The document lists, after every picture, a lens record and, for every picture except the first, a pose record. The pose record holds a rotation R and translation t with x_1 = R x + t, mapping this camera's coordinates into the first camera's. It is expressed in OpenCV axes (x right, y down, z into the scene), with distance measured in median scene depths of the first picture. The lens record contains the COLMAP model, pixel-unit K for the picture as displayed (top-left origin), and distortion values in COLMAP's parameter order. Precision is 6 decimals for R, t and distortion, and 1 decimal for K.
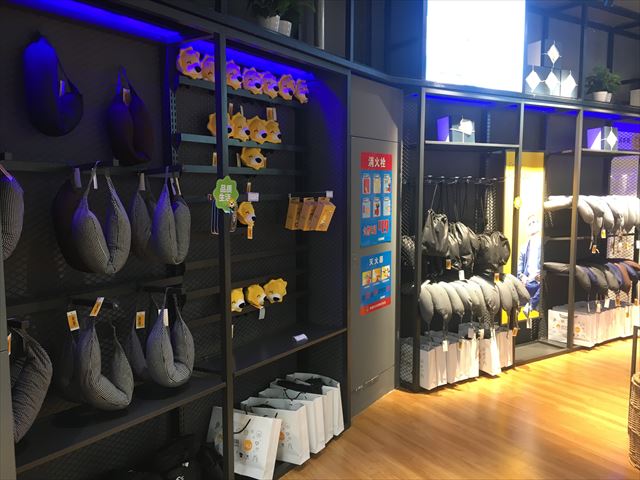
lens RADIAL K [[540.8, 0, 320.0], [0, 540.8, 240.0], [0, 0, 1]] dist [0.040223, -0.003058]
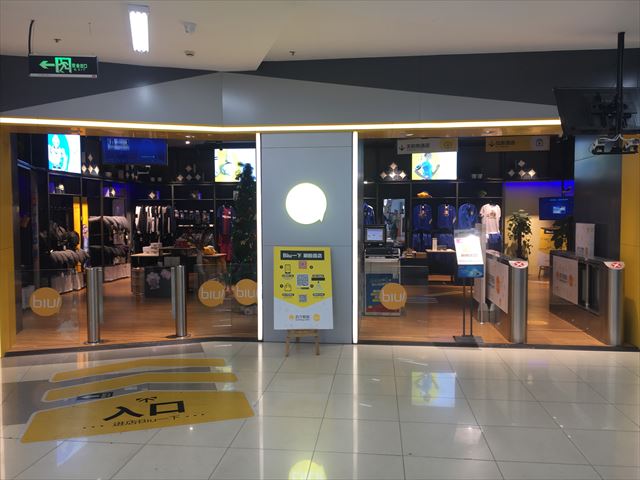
lens RADIAL K [[540.8, 0, 320.0], [0, 540.8, 240.0], [0, 0, 1]] dist [0.040223, -0.003058]
pose [[0.624964, -0.037914, 0.779732, -0.935116], [0.080133, 0.996660, -0.015766, 0.162515], [-0.776530, 0.072335, 0.625915, -1.433032]]
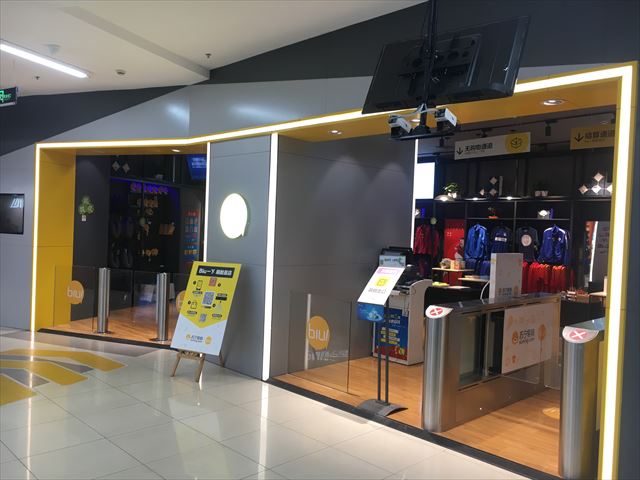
lens RADIAL K [[540.8, 0, 320.0], [0, 540.8, 240.0], [0, 0, 1]] dist [0.040223, -0.003058]
pose [[0.976084, 0.035669, 0.214449, 0.143904], [-0.018994, 0.996668, -0.079321, 0.201330], [-0.216564, 0.073351, 0.973509, -1.854423]]
